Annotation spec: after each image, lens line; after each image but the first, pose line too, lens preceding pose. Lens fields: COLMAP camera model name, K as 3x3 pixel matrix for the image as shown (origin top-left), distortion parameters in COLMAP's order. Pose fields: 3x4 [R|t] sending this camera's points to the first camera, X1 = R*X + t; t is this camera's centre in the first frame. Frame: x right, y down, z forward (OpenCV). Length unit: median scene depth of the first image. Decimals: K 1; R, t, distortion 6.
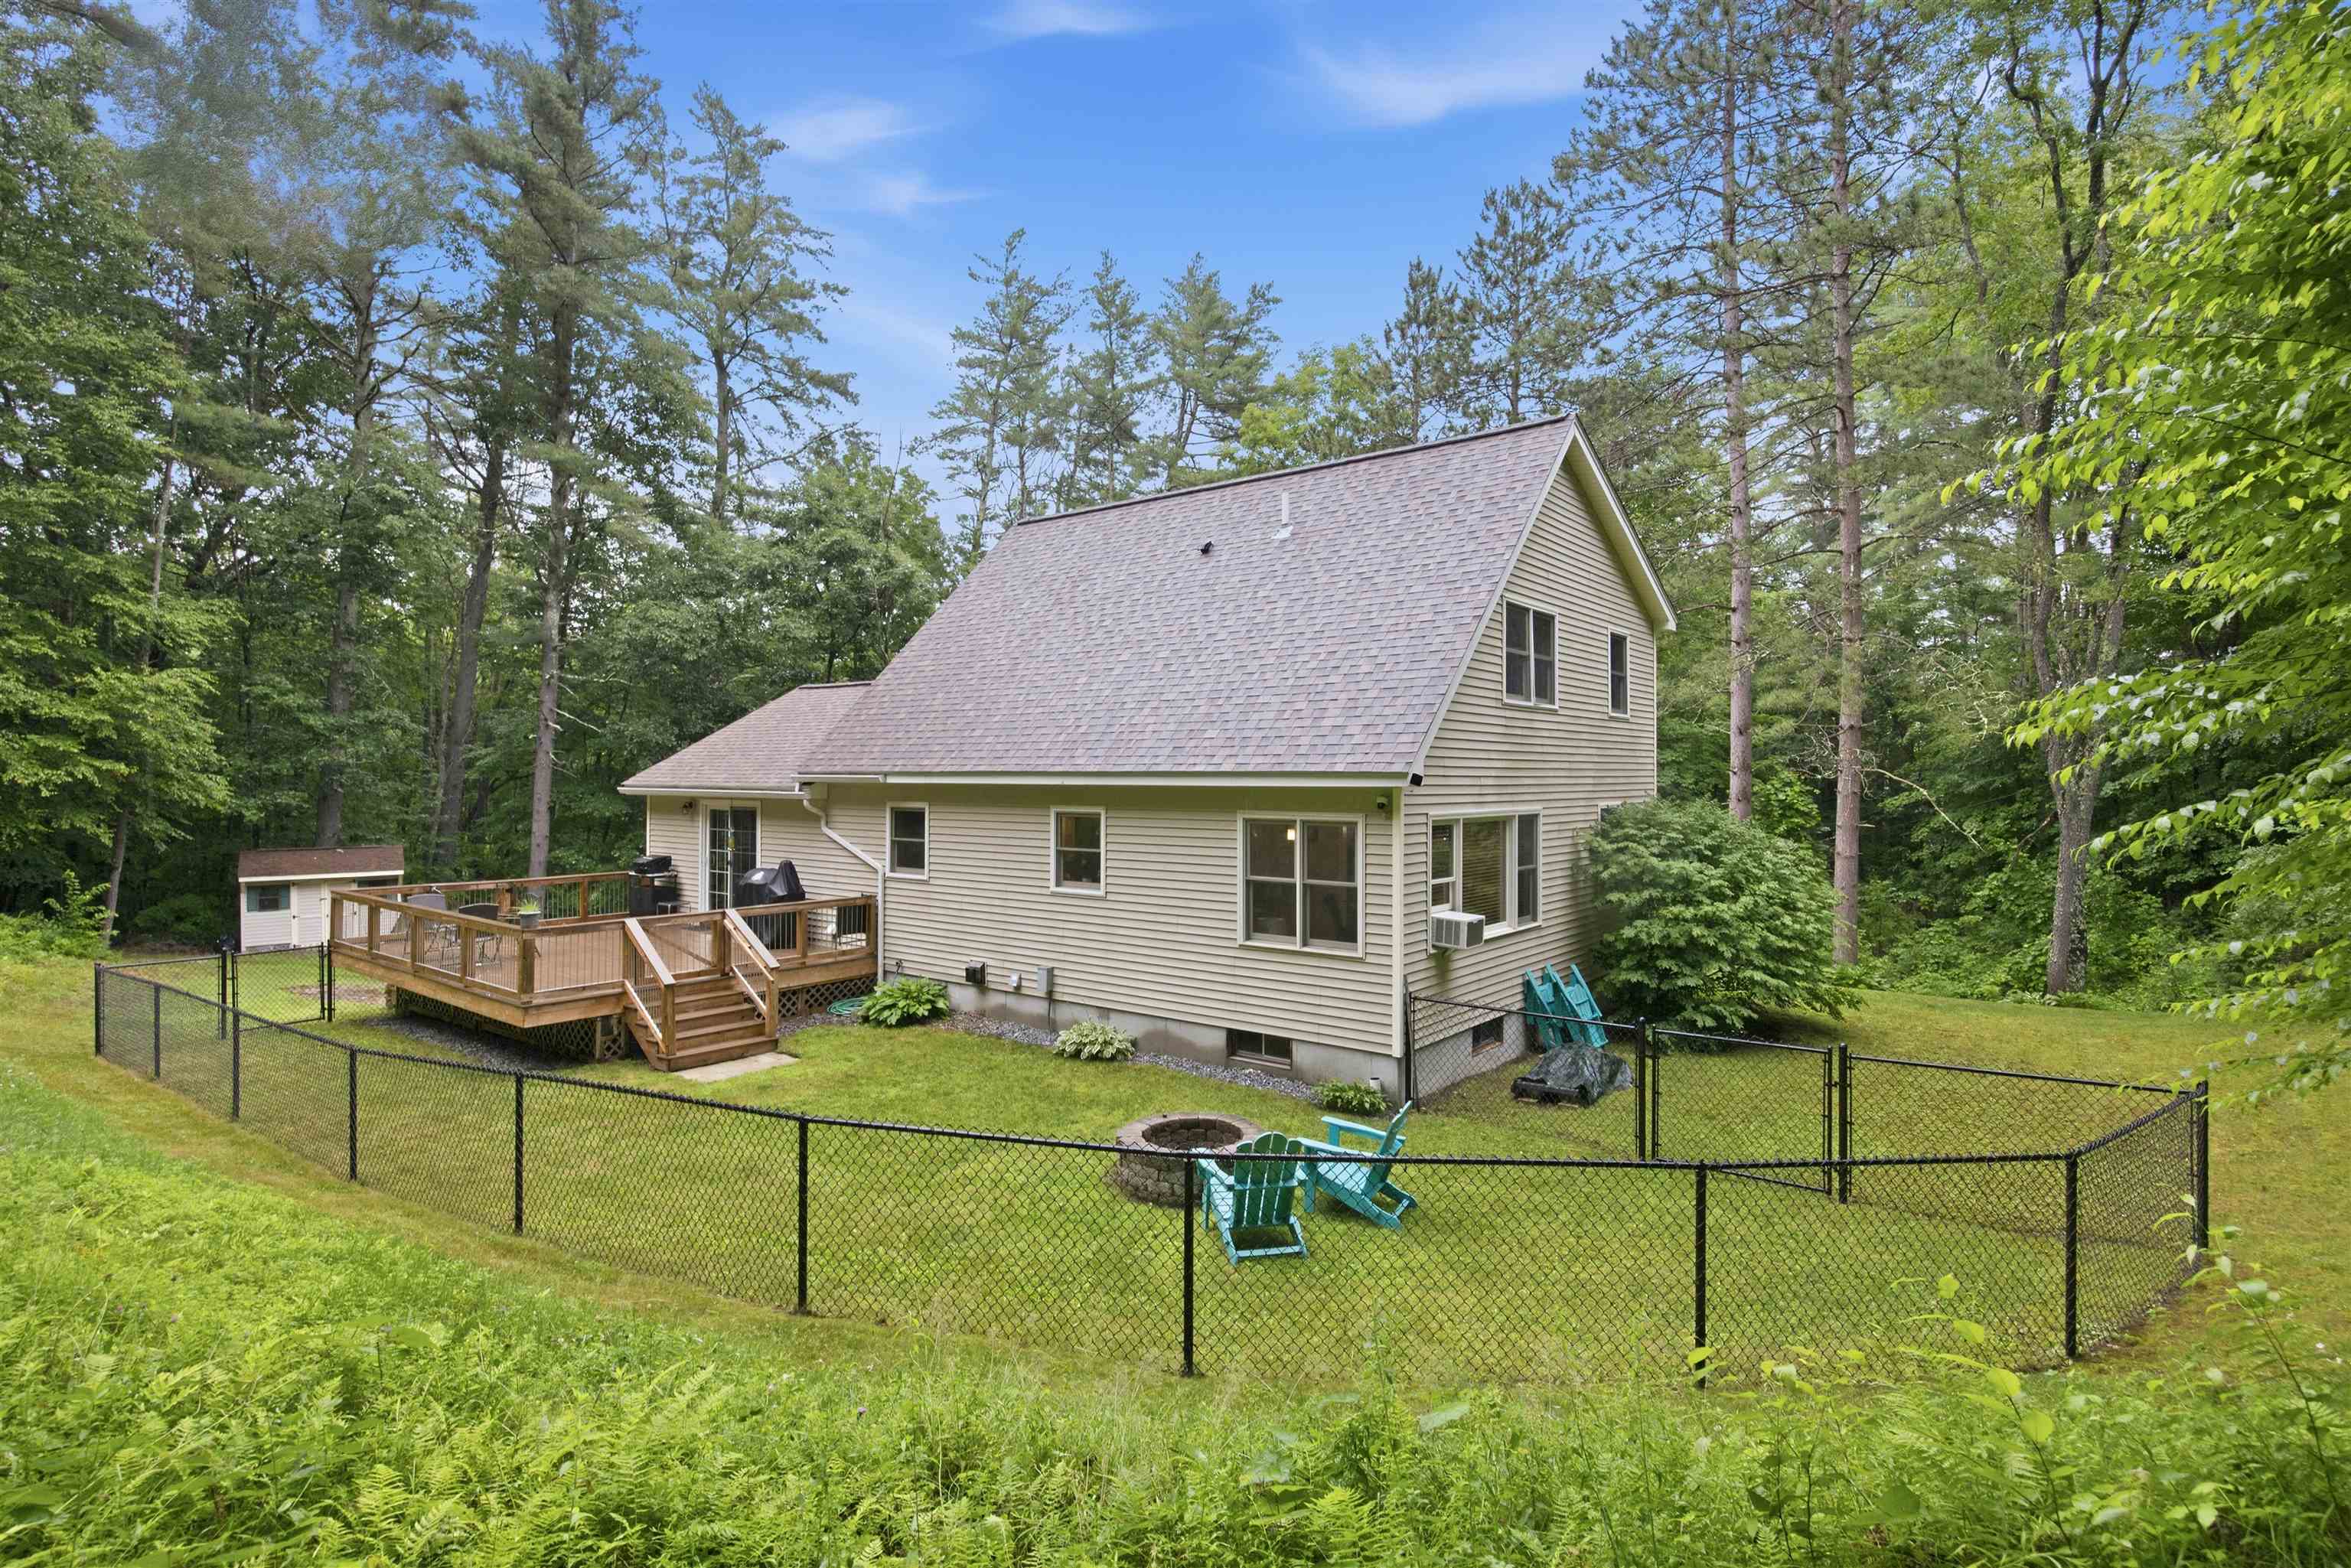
lens RADIAL K [[1178.5, 0, 1176.4], [0, 1178.5, 807.4], [0, 0, 1]] dist [-0.029327, -0.000147]
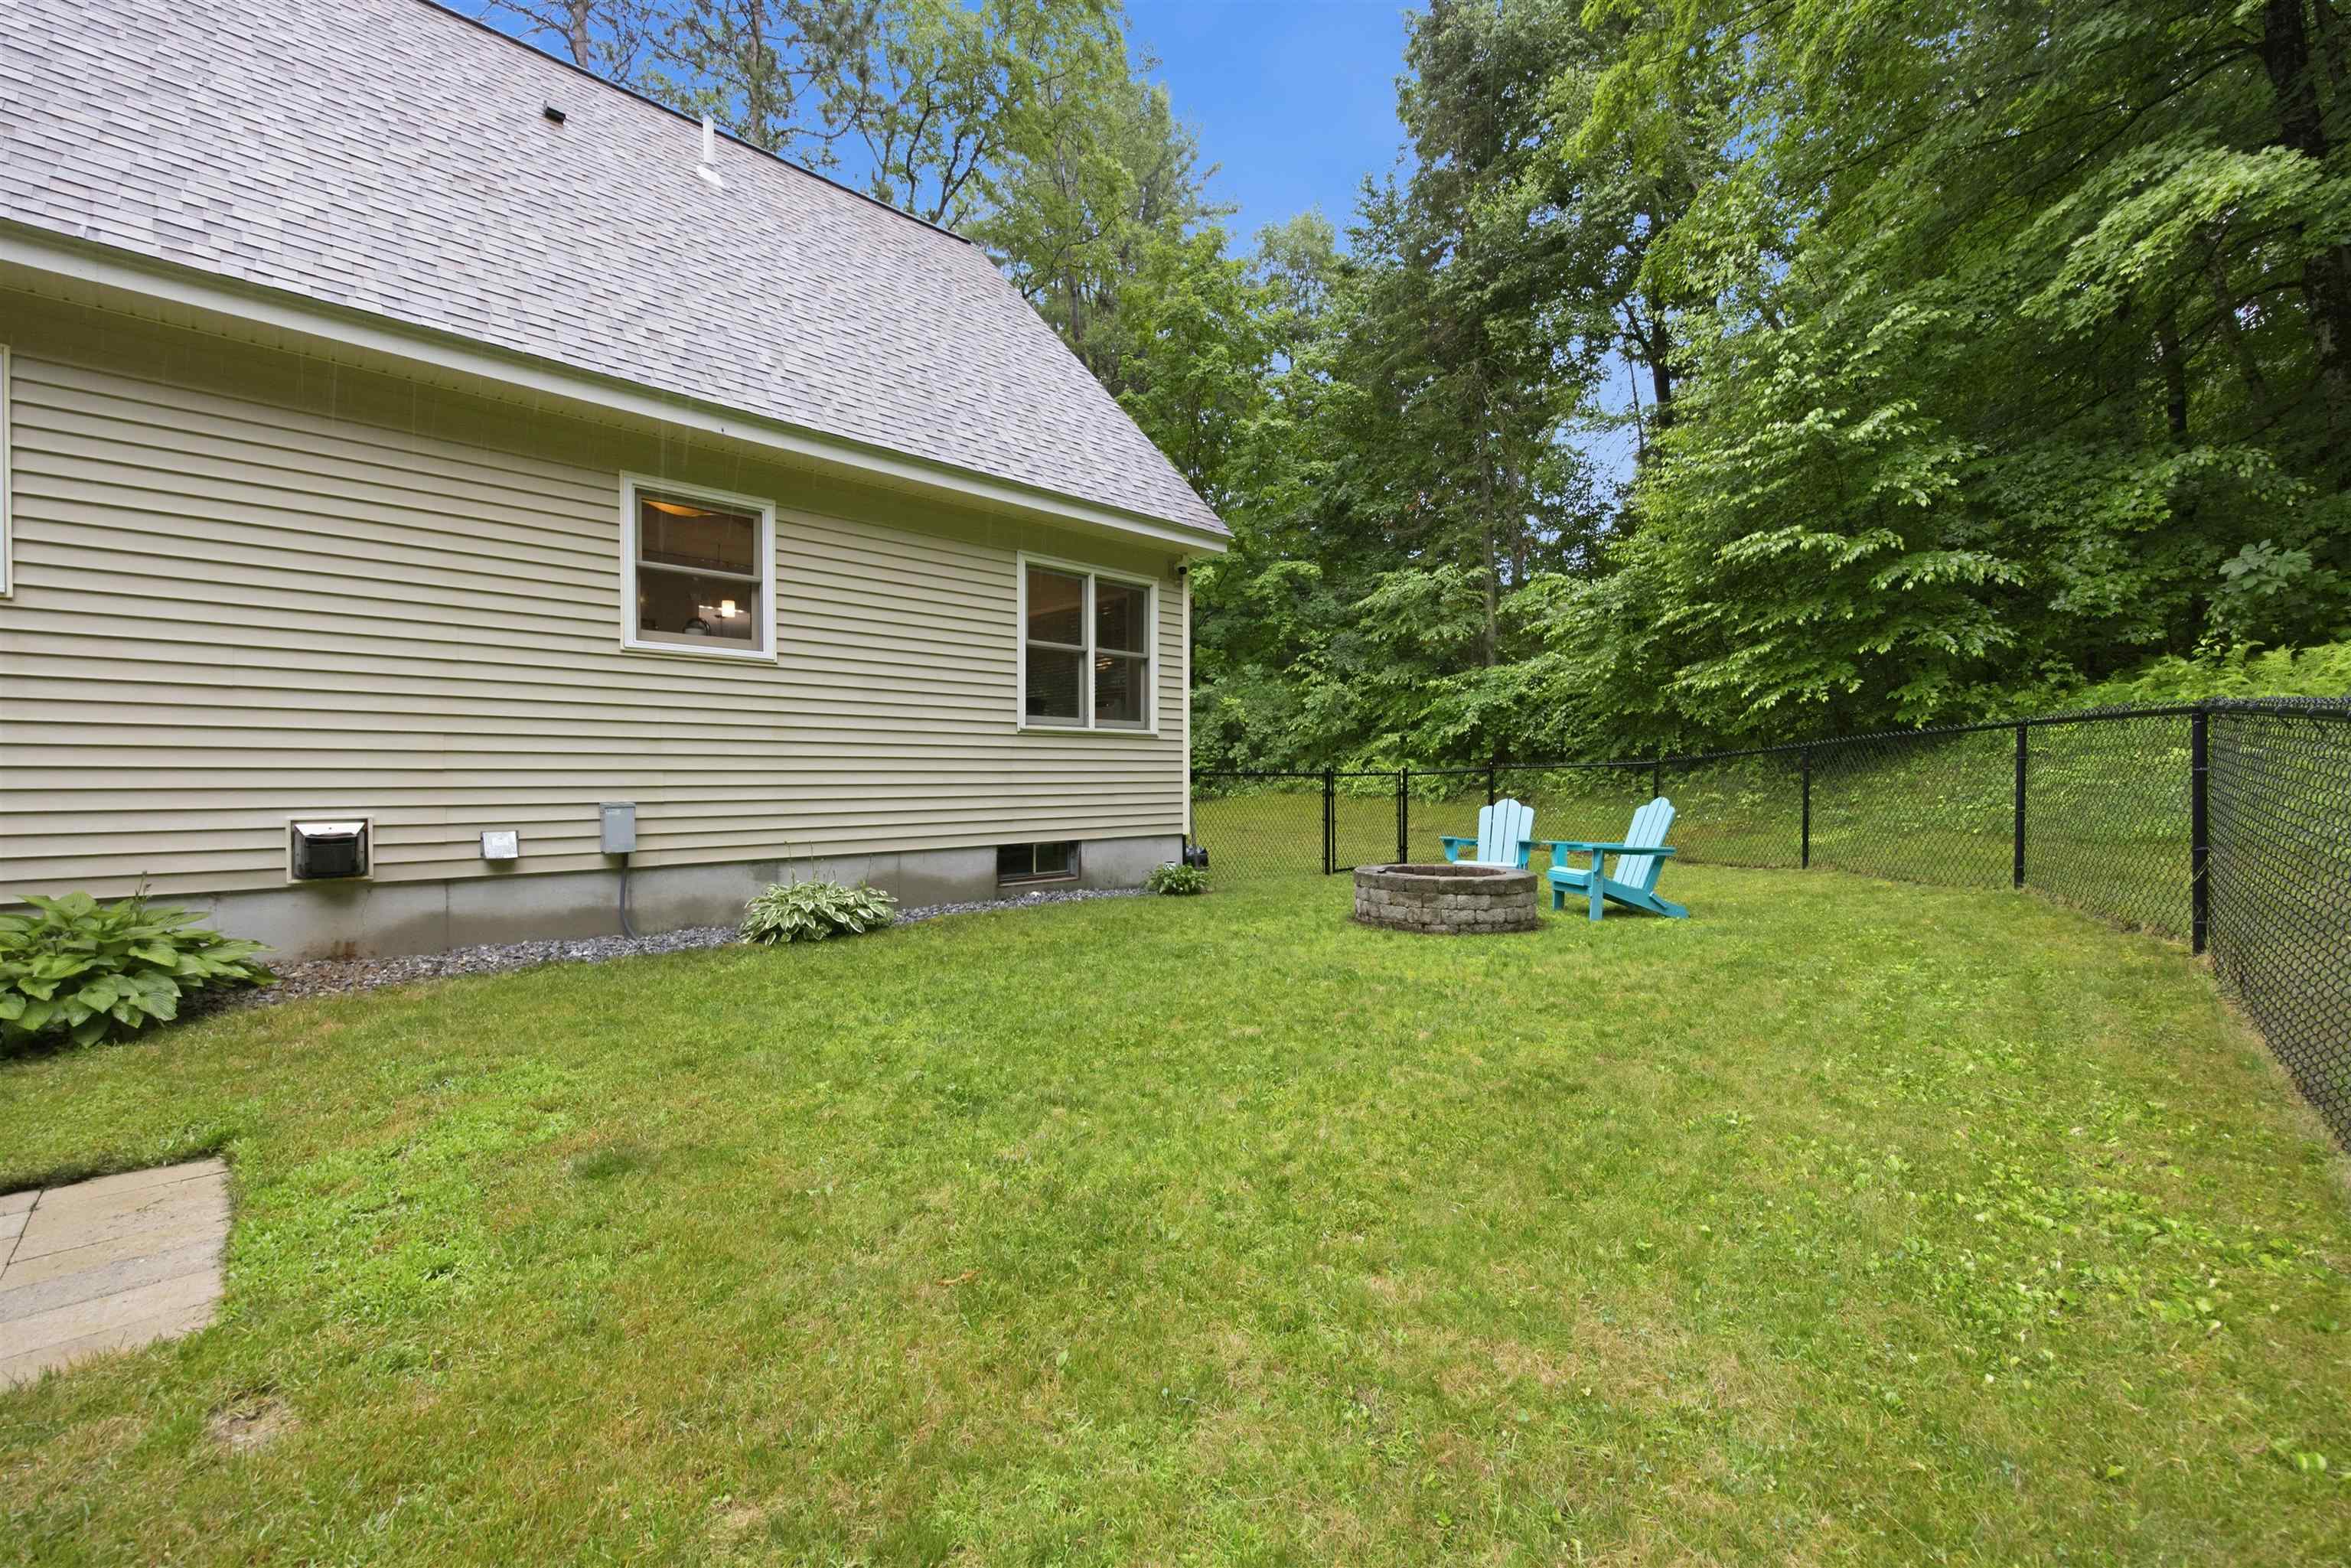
lens RADIAL K [[950.0, 0, 1173.3], [0, 950.0, 786.8], [0, 0, 1]] dist [0.008856, -0.000523]
pose [[0.122868, -0.026599, 0.992066, -0.432518], [0.011221, 0.999614, 0.025412, 0.111075], [-0.992360, 0.008009, 0.123119, 0.664679]]
